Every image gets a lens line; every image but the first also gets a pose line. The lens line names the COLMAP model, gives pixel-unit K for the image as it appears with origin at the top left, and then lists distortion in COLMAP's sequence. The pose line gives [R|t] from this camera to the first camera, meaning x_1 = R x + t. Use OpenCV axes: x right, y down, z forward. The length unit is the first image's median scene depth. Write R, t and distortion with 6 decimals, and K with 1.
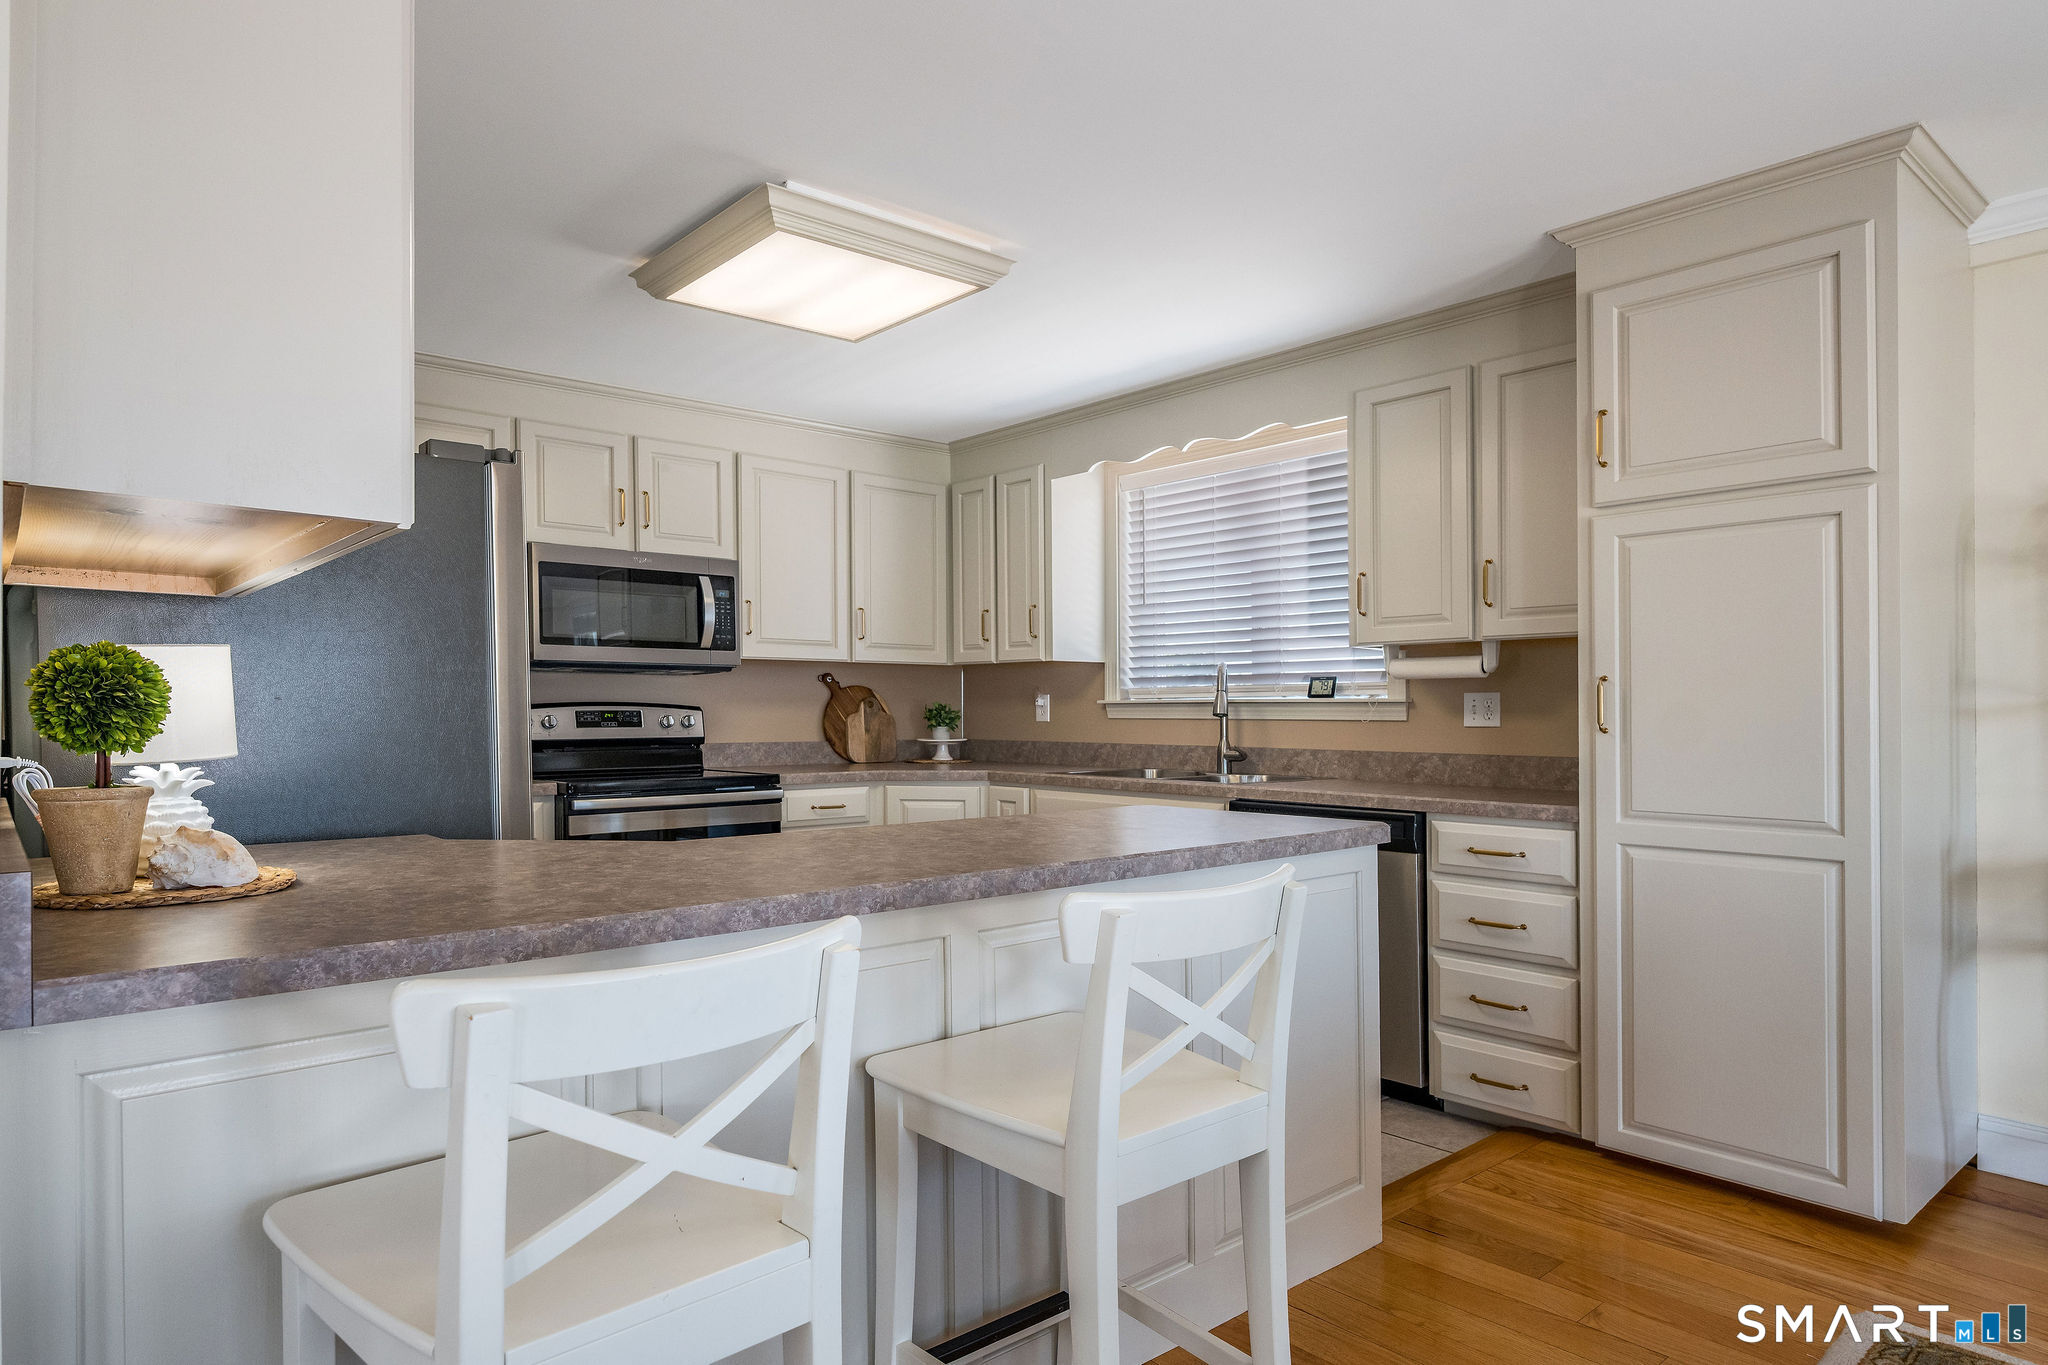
lens RADIAL K [[1019.5, 0, 1021.8], [0, 1019.5, 702.0], [0, 0, 1]] dist [-0.003243, 0.000123]
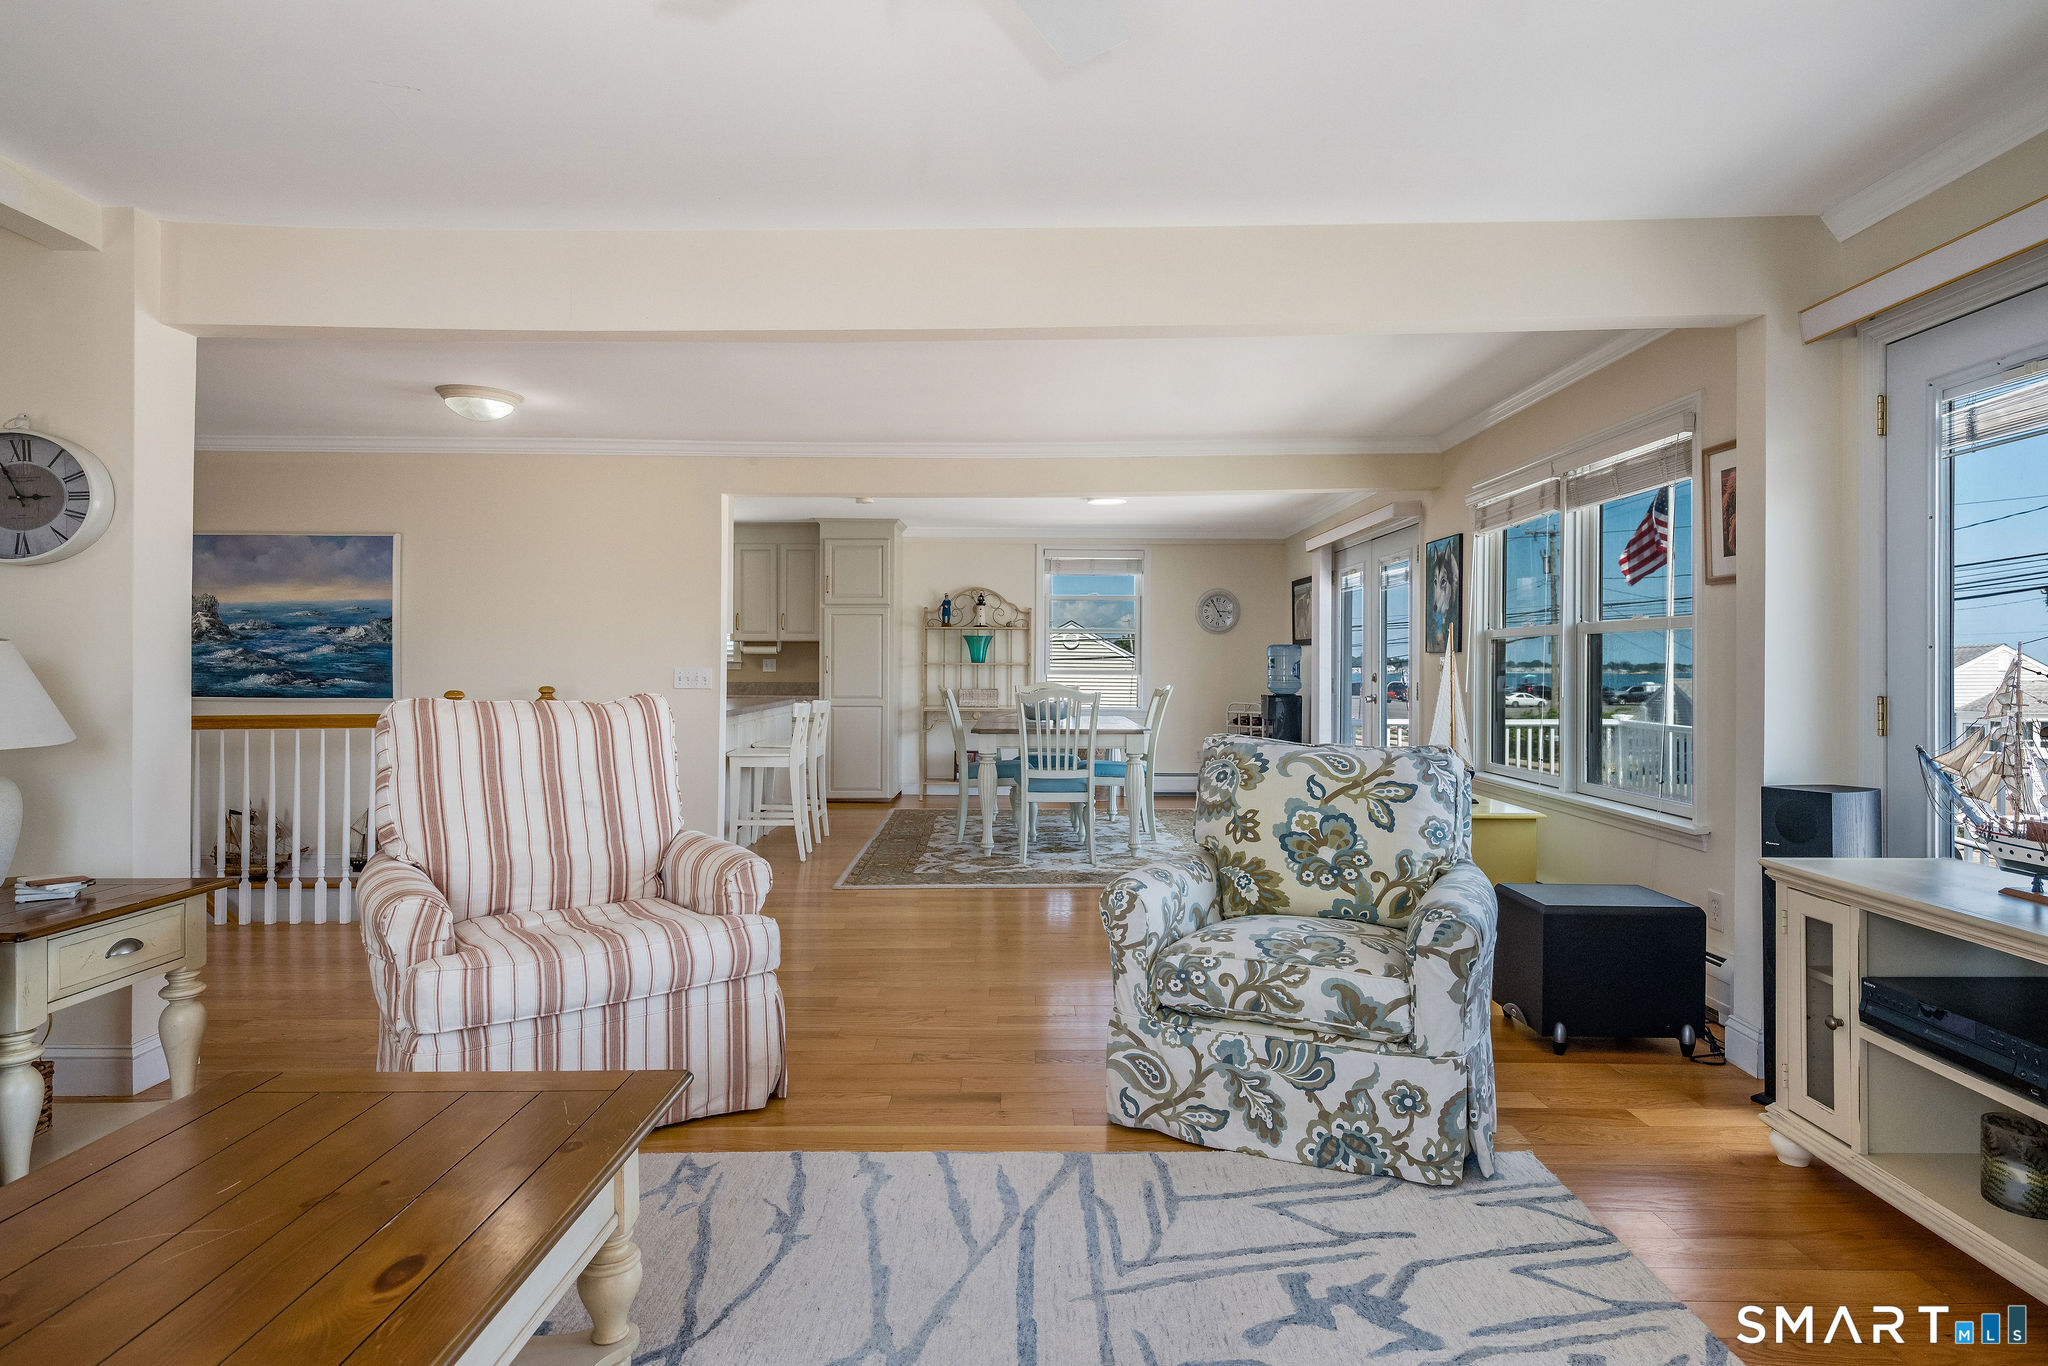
lens RADIAL K [[1101.2, 0, 1023.0], [0, 1101.2, 670.4], [0, 0, 1]] dist [0.001841, -0.002381]
pose [[0.584147, -0.000842, 0.811647, -0.465036], [-0.010499, 0.999908, 0.008593, -0.003530], [-0.811580, -0.013541, 0.584084, -0.381683]]
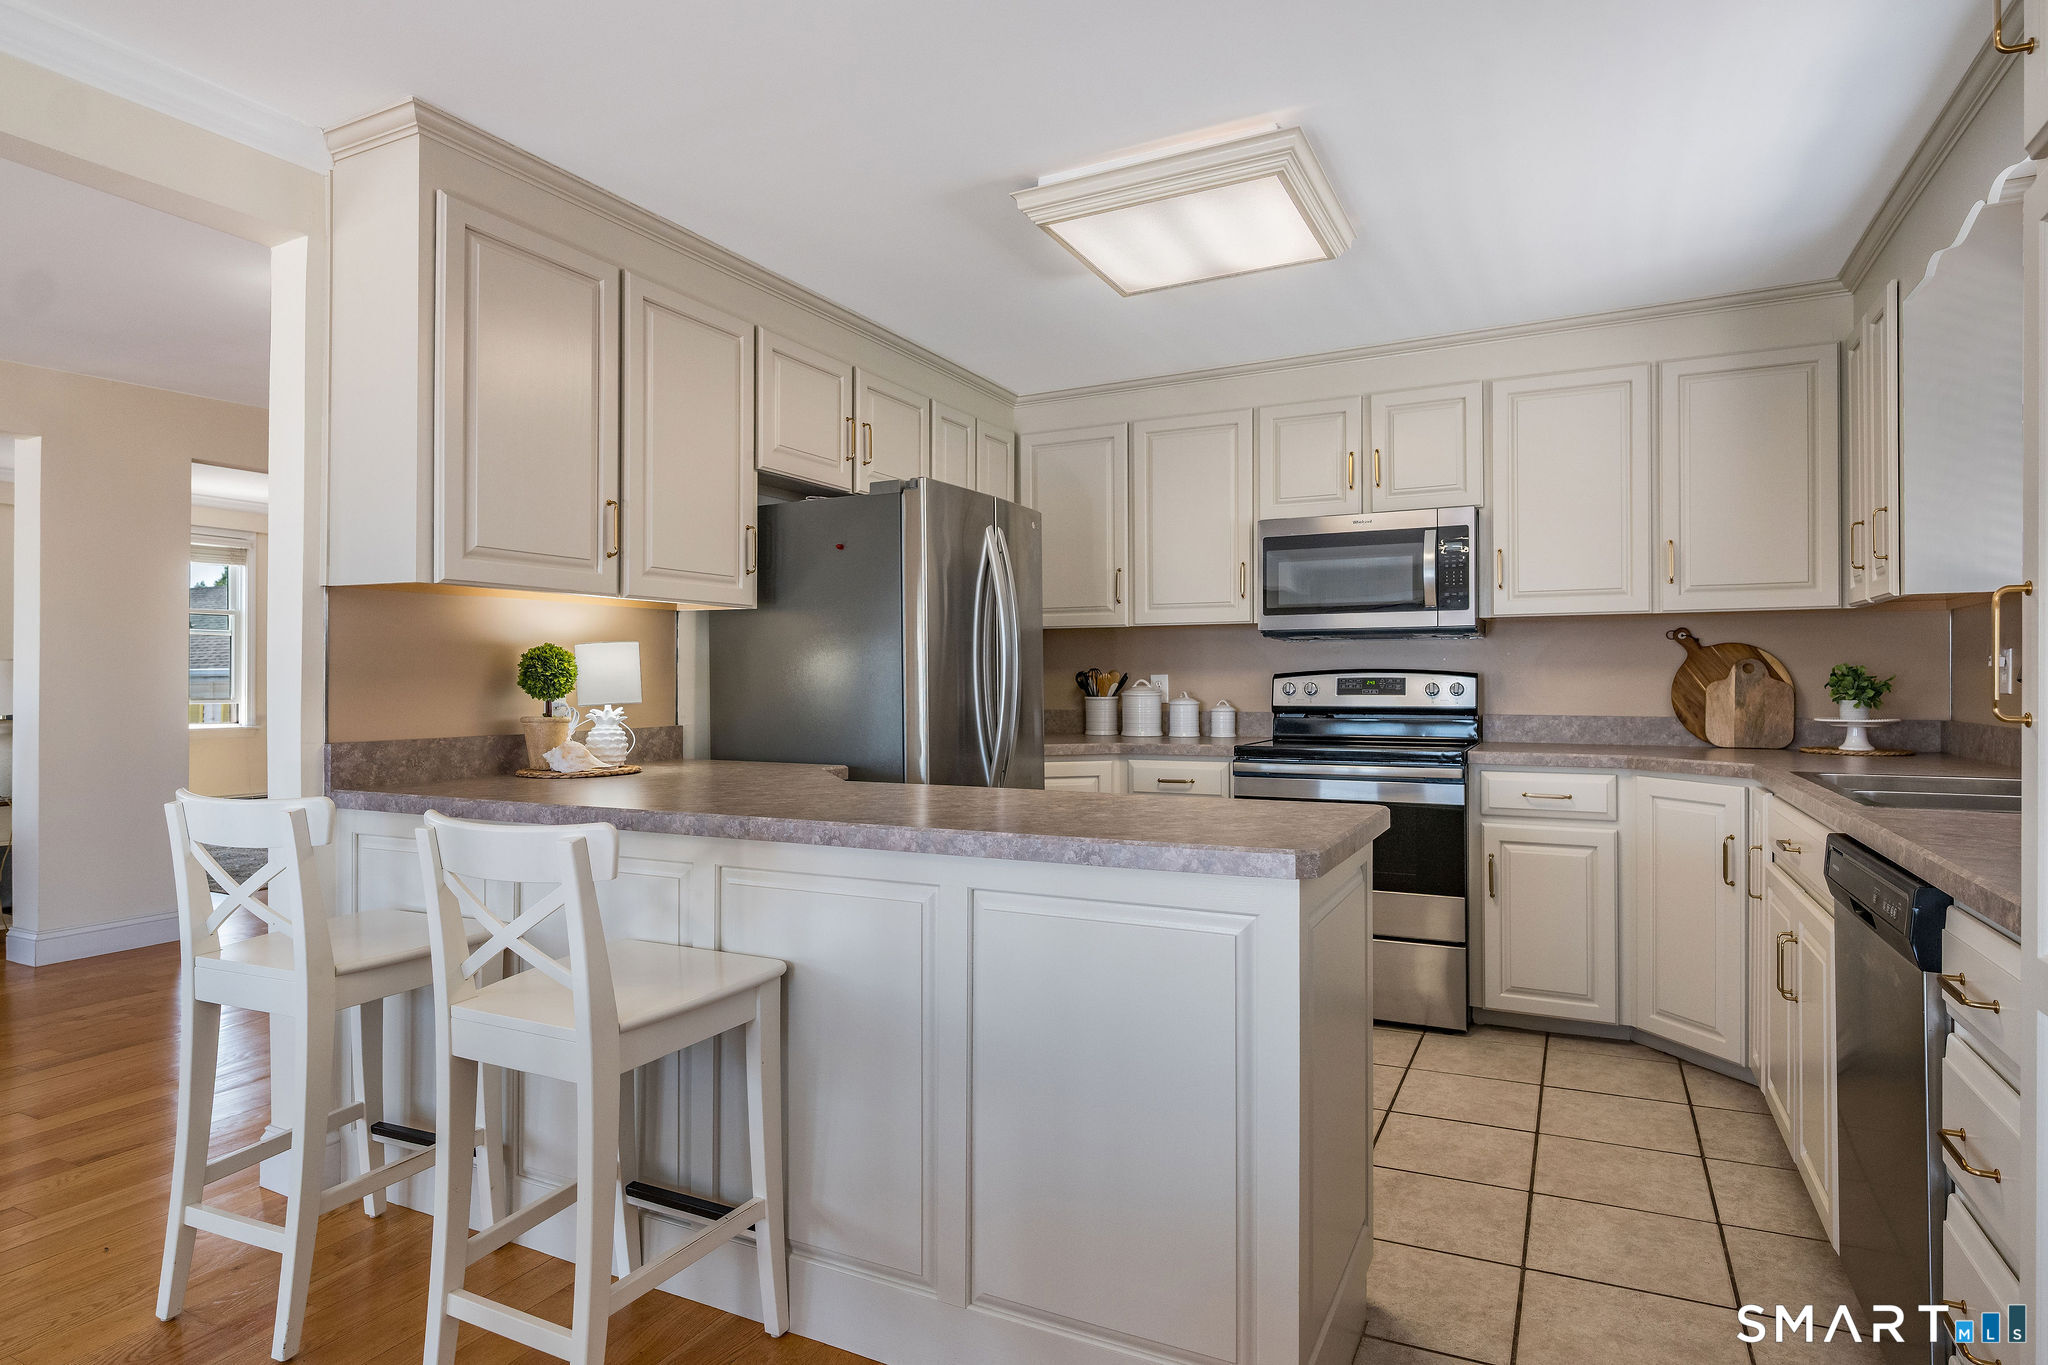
lens RADIAL K [[1101.2, 0, 1024.0], [0, 1101.2, 677.2], [0, 0, 1]] dist [0.001841, -0.002381]
pose [[0.456766, -0.002338, -0.889584, 0.375291], [0.009833, 0.999949, 0.002421, 0.002026], [0.889532, -0.009853, 0.456766, 0.218899]]
